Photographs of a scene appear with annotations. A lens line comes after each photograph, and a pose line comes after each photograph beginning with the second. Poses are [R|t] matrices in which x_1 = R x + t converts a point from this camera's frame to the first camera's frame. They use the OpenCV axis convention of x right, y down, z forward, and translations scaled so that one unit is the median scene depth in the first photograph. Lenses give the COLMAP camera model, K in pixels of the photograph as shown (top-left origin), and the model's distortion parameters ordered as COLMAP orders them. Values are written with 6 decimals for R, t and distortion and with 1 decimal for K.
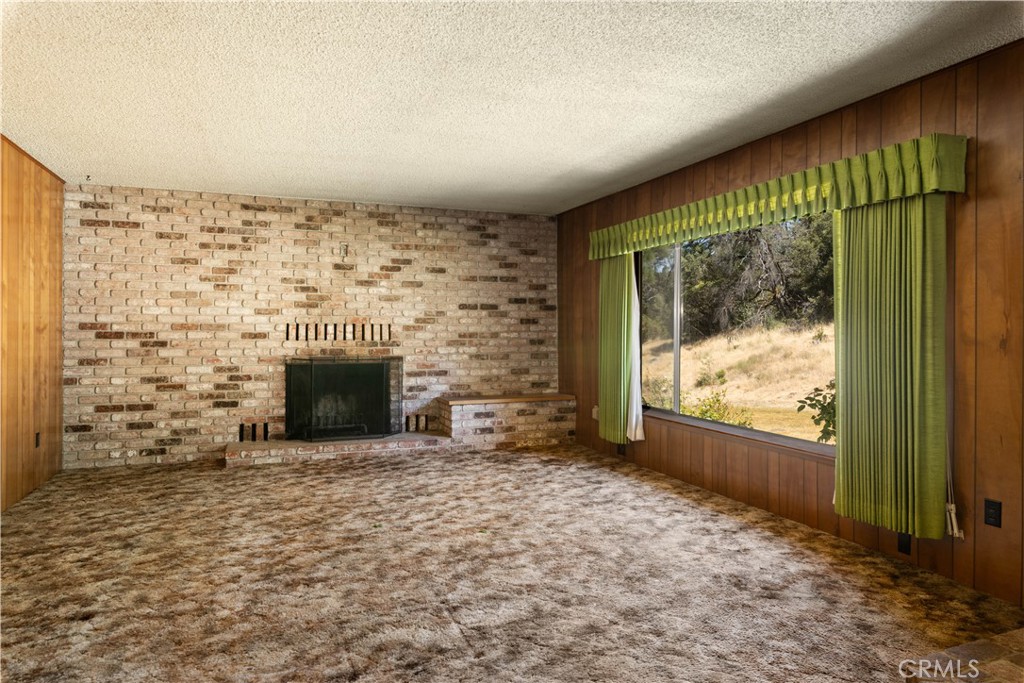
lens RADIAL K [[648.6, 0, 514.8], [0, 648.6, 333.9], [0, 0, 1]] dist [-0.005251, 0.000904]
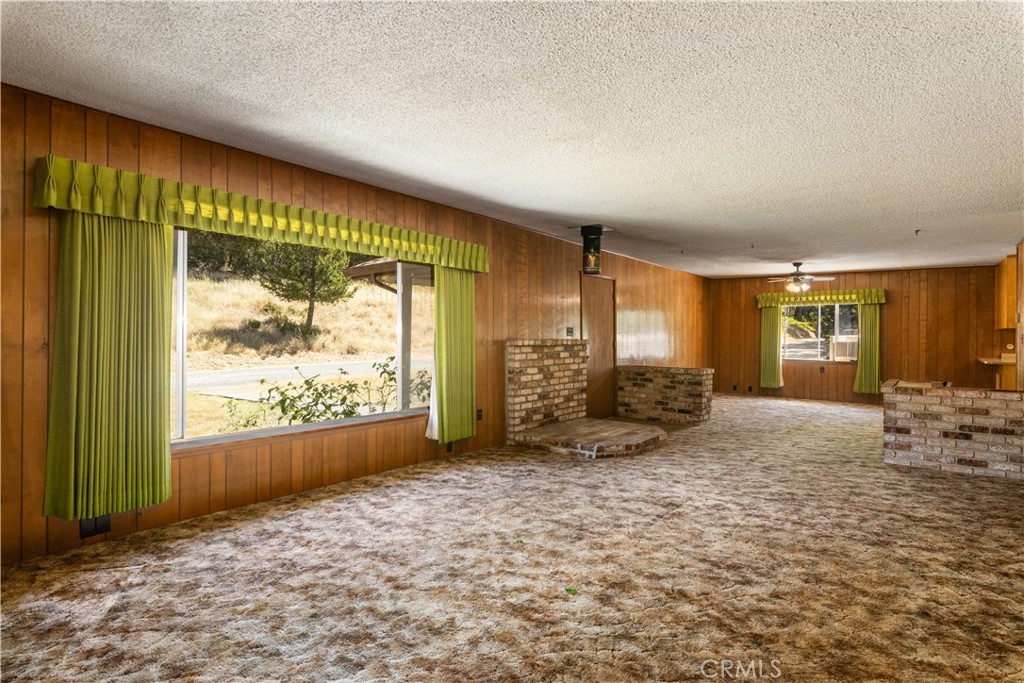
lens RADIAL K [[538.1, 0, 517.7], [0, 538.1, 341.4], [0, 0, 1]] dist [-0.003529, -0.000819]
pose [[-0.515390, -0.016928, 0.856788, -0.929121], [-0.004796, 0.999846, 0.016870, -0.018972], [-0.856942, 0.004586, -0.515392, 1.769669]]
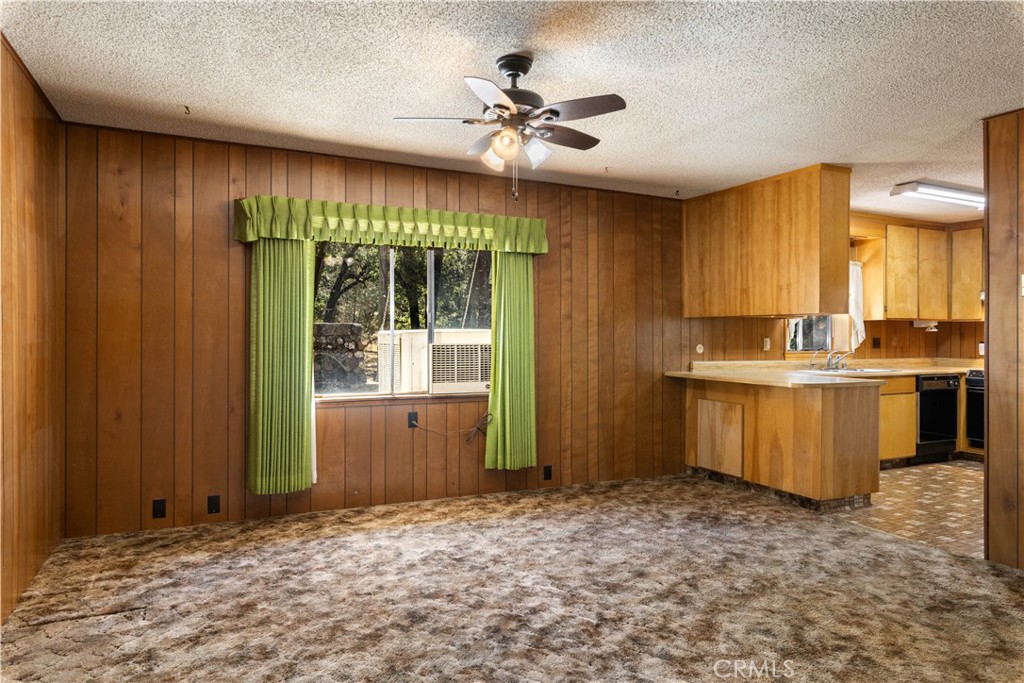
lens RADIAL K [[646.7, 0, 517.6], [0, 646.7, 338.6], [0, 0, 1]] dist [-0.001983, 0.006814]
pose [[-0.996368, 0.000767, -0.085149, 0.835167], [0.000689, 0.999999, 0.000949, 0.011510], [0.085149, 0.000887, -0.996368, -0.036300]]
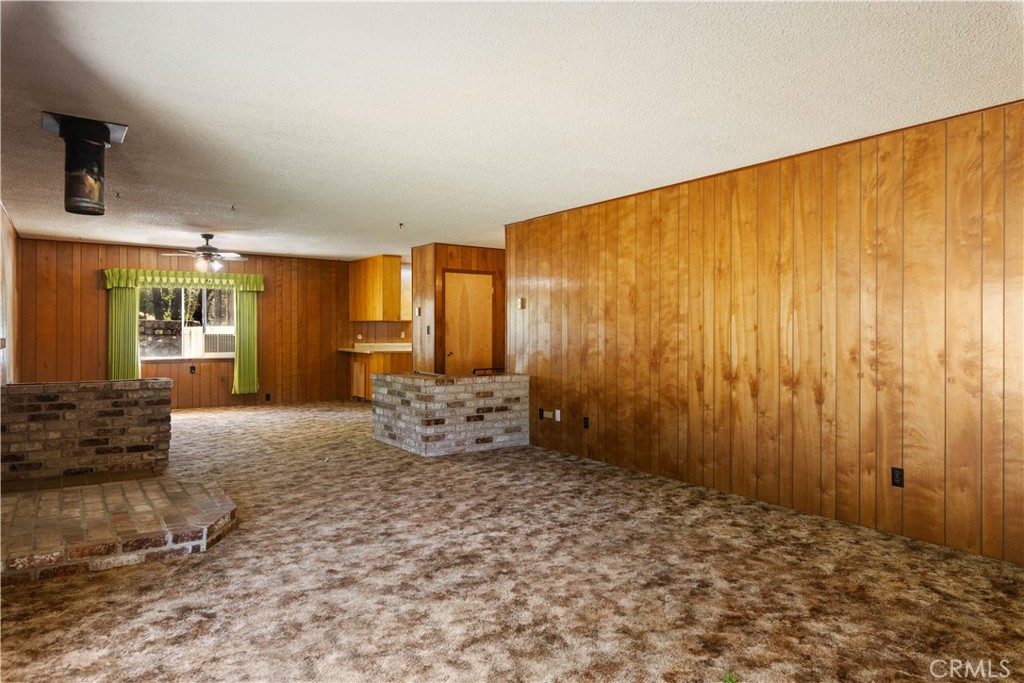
lens RADIAL K [[646.7, 0, 514.4], [0, 646.7, 331.9], [0, 0, 1]] dist [-0.001983, 0.006814]
pose [[-0.972924, -0.003295, -0.231102, 0.137869], [-0.005380, 0.999950, 0.008392, -0.020789], [0.231063, 0.009409, -0.972893, 1.927746]]
